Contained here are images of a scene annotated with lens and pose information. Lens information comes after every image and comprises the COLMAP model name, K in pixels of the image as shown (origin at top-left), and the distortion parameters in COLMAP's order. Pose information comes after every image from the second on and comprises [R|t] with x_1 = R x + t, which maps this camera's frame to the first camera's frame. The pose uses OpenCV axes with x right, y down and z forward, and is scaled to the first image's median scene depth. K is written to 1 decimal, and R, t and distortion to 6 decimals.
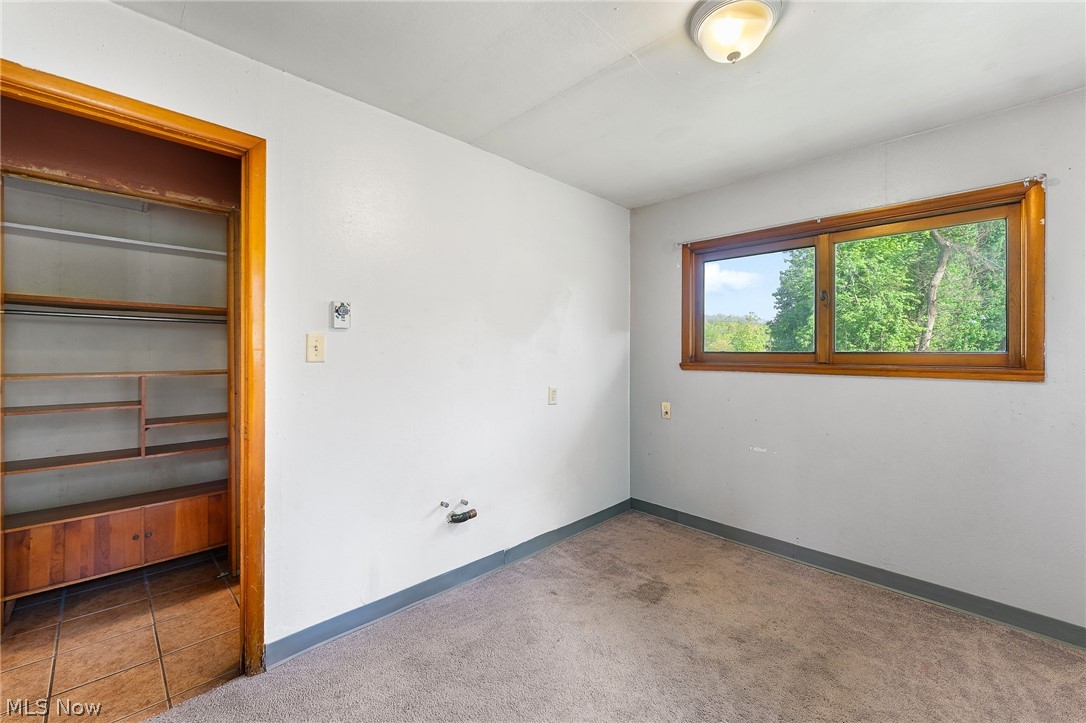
lens RADIAL K [[434.9, 0, 546.7], [0, 434.9, 352.3], [0, 0, 1]] dist [-0.000852, -0.000084]
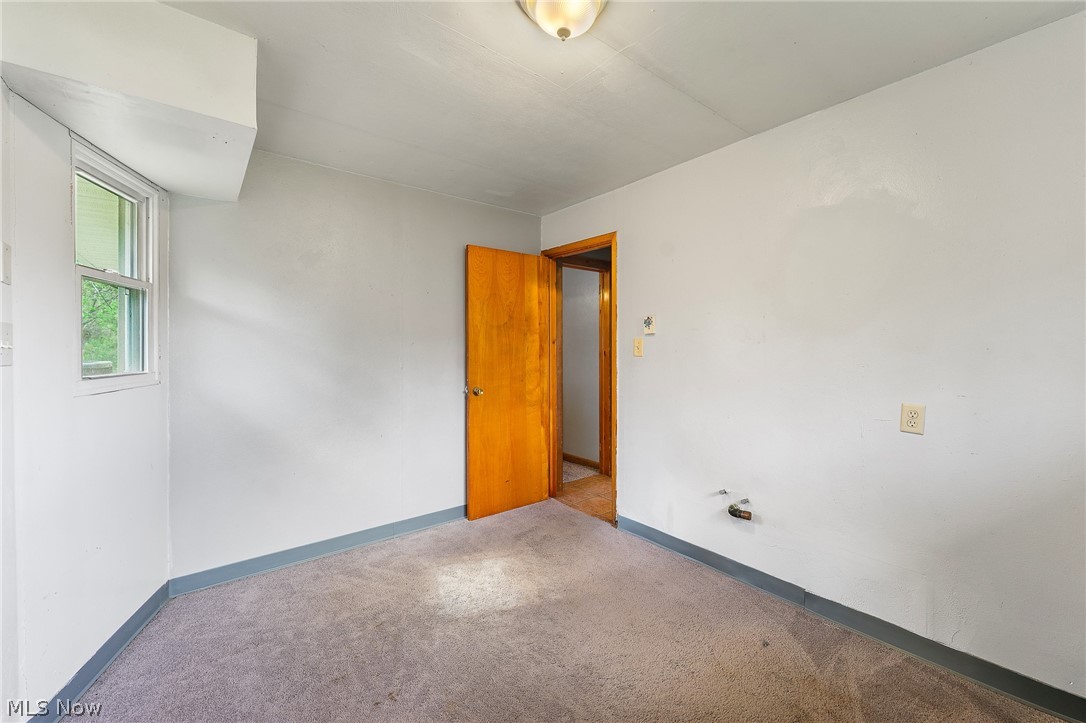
lens RADIAL K [[434.9, 0, 546.7], [0, 434.9, 352.3], [0, 0, 1]] dist [-0.000852, -0.000084]
pose [[-0.091795, 0.011442, -0.995712, 0.867219], [0.005590, 0.999924, 0.010975, -0.009420], [0.995762, -0.004558, -0.091852, 0.665863]]
